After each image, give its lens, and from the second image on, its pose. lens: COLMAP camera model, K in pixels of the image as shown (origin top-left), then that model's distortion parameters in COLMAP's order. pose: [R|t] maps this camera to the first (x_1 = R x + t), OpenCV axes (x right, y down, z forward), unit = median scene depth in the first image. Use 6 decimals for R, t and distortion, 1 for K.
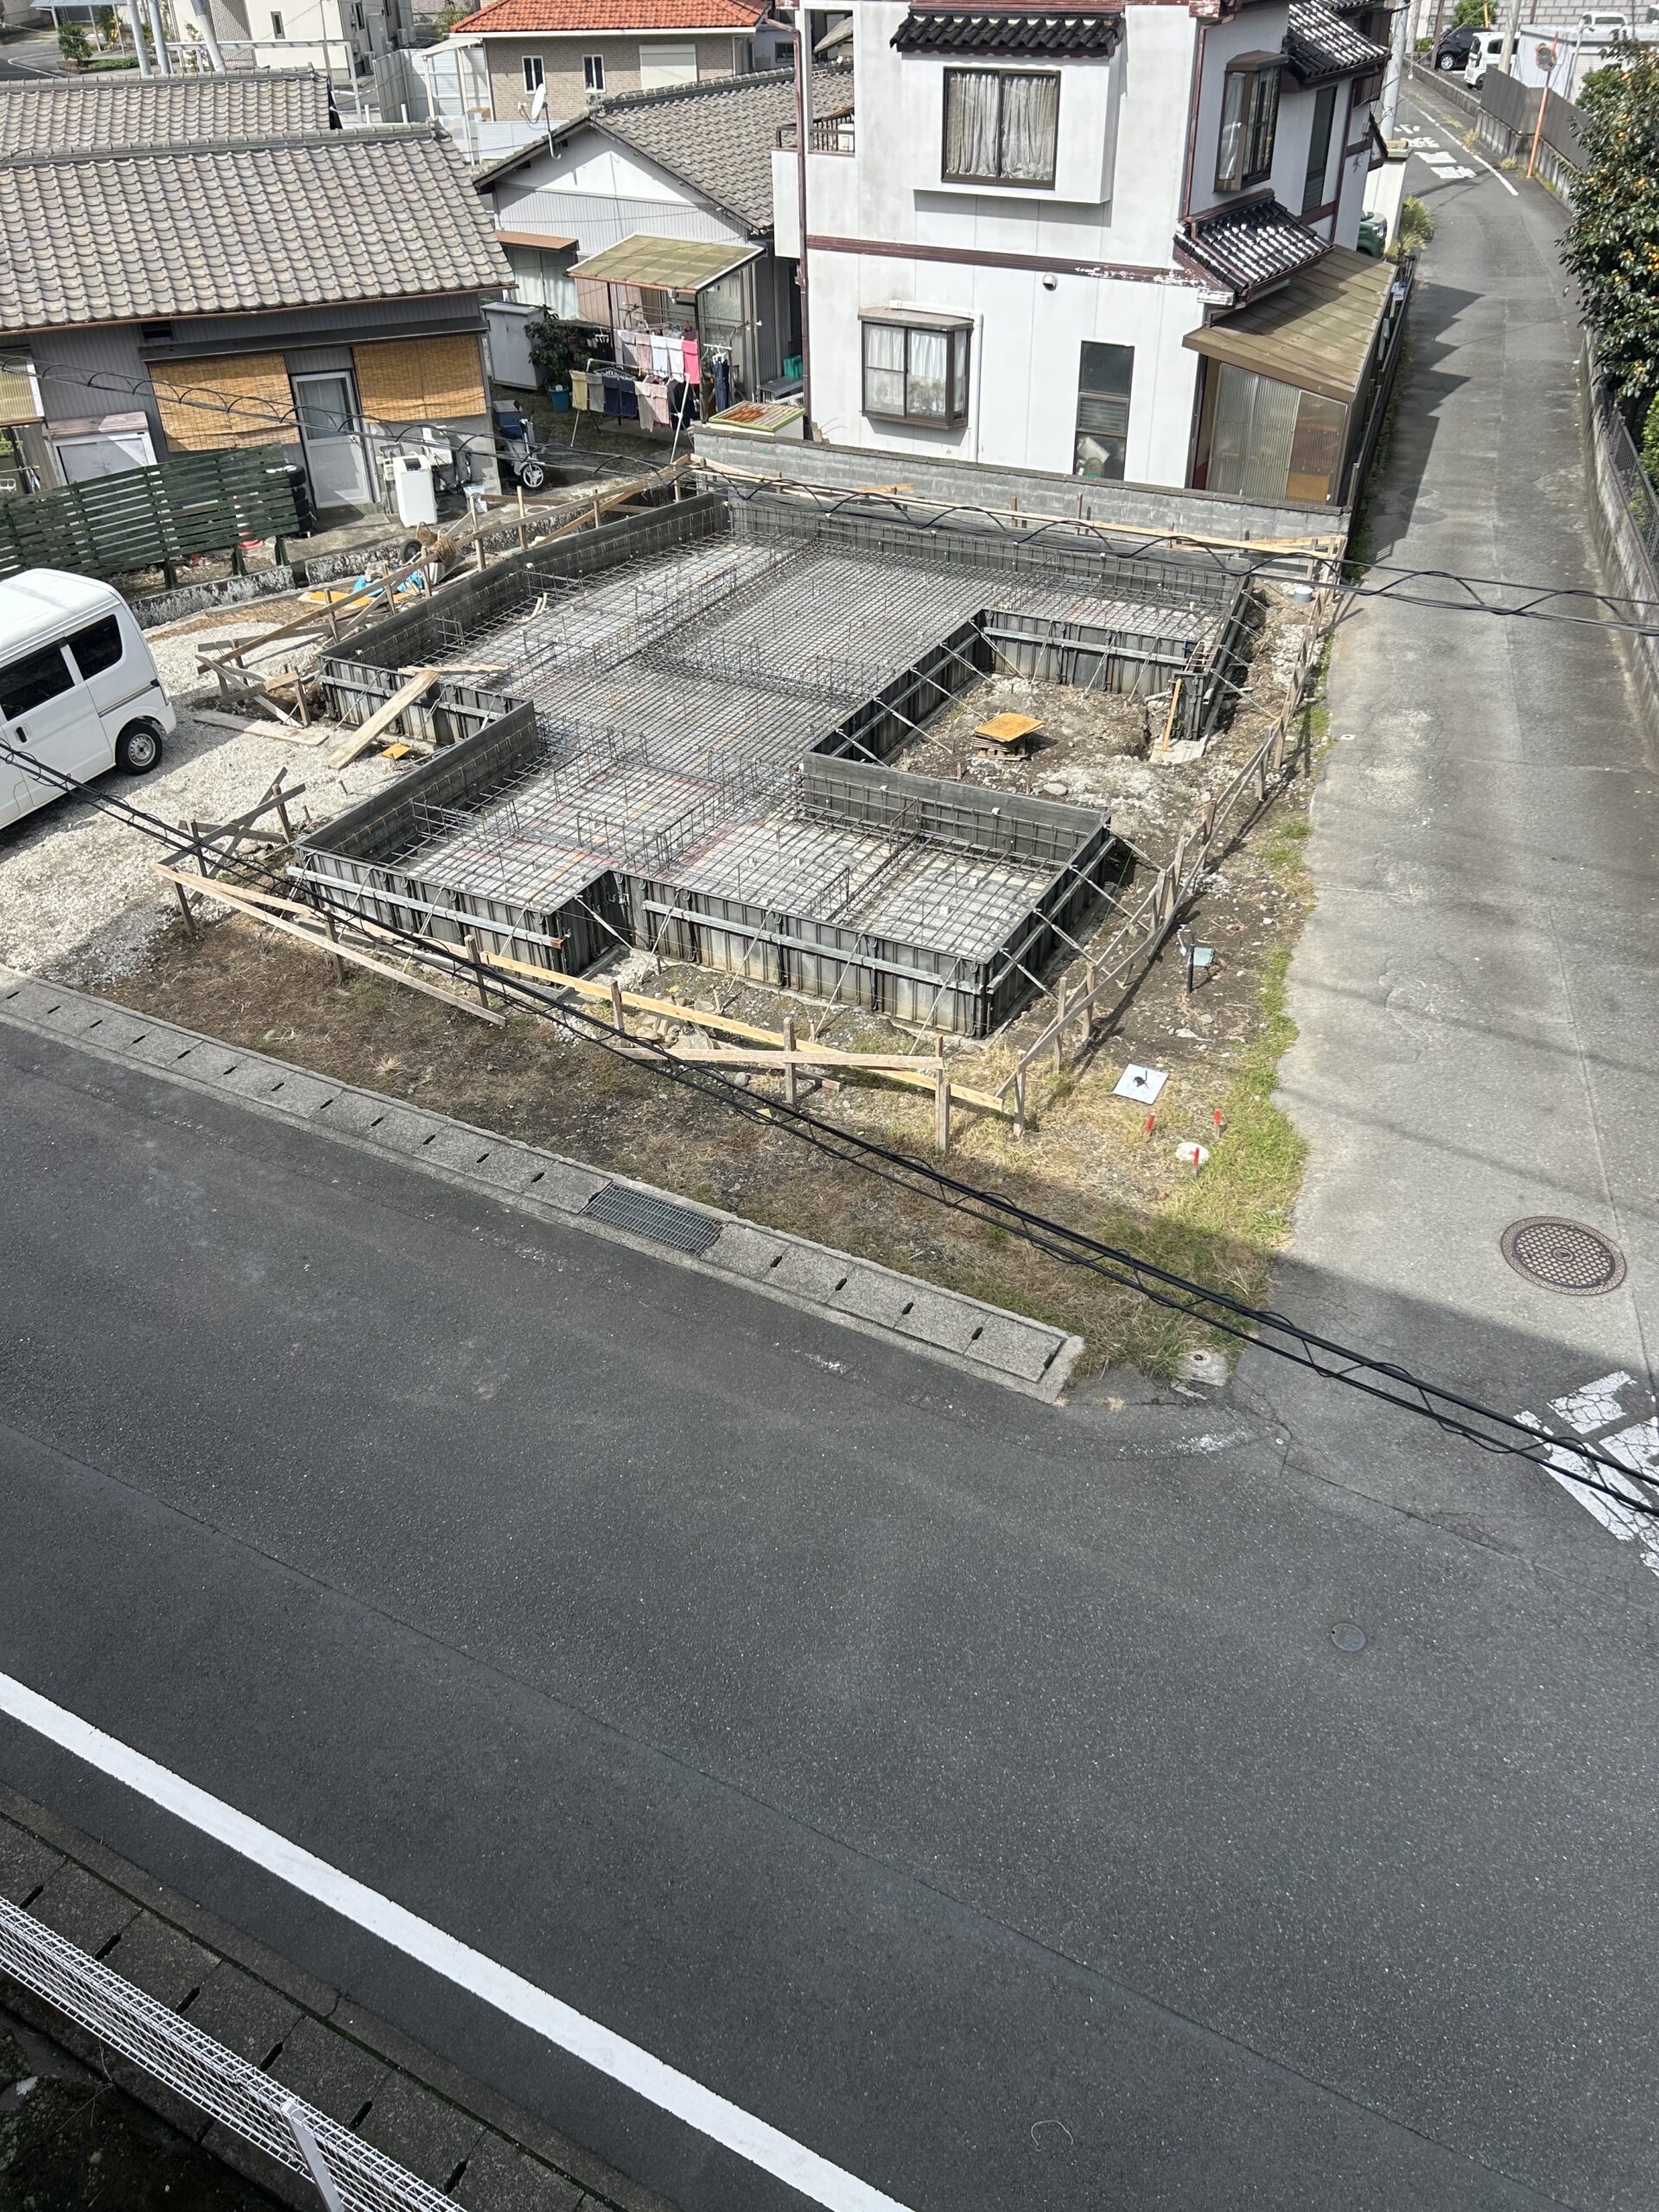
lens RADIAL K [[1677.6, 0, 837.6], [0, 1677.6, 1093.1], [0, 0, 1]] dist [0.047008, -0.036465]
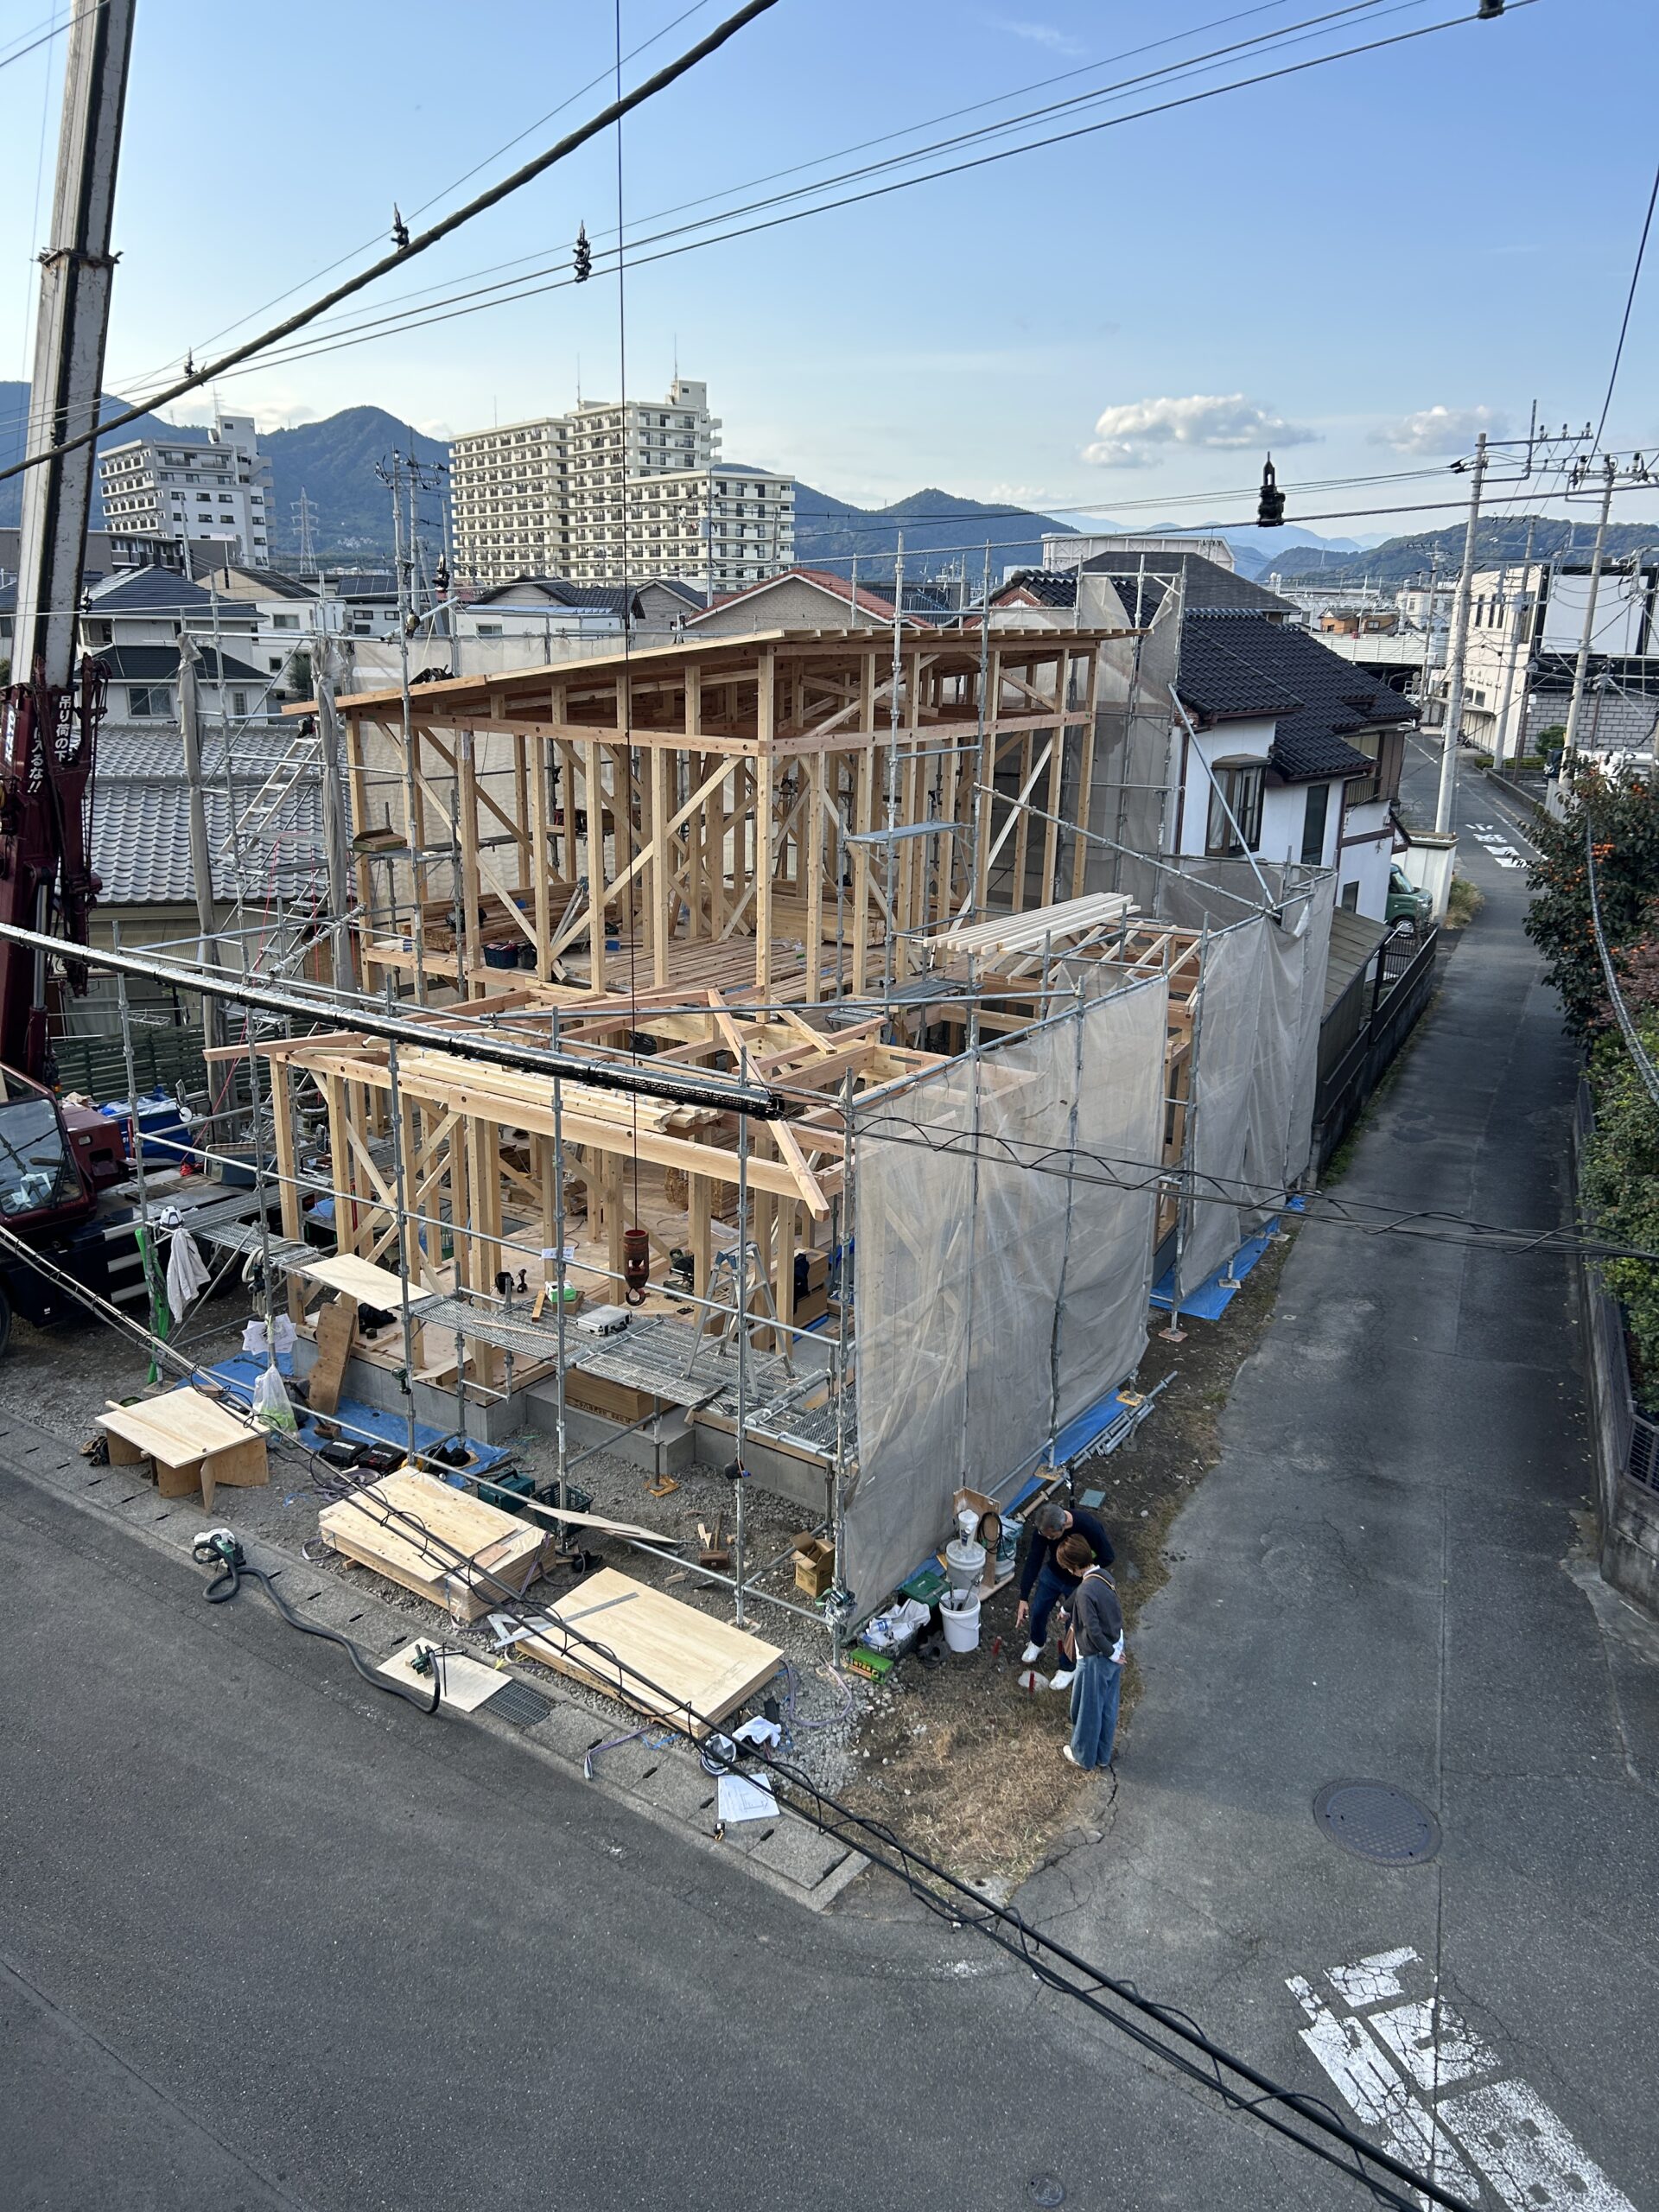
lens RADIAL K [[1677.6, 0, 824.8], [0, 1677.6, 1102.6], [0, 0, 1]] dist [0.047008, -0.036465]
pose [[0.991771, 0.065753, -0.109845, 0.205709], [-0.098713, 0.939118, -0.329108, 0.063607], [0.081517, 0.337243, 0.937882, -0.092077]]
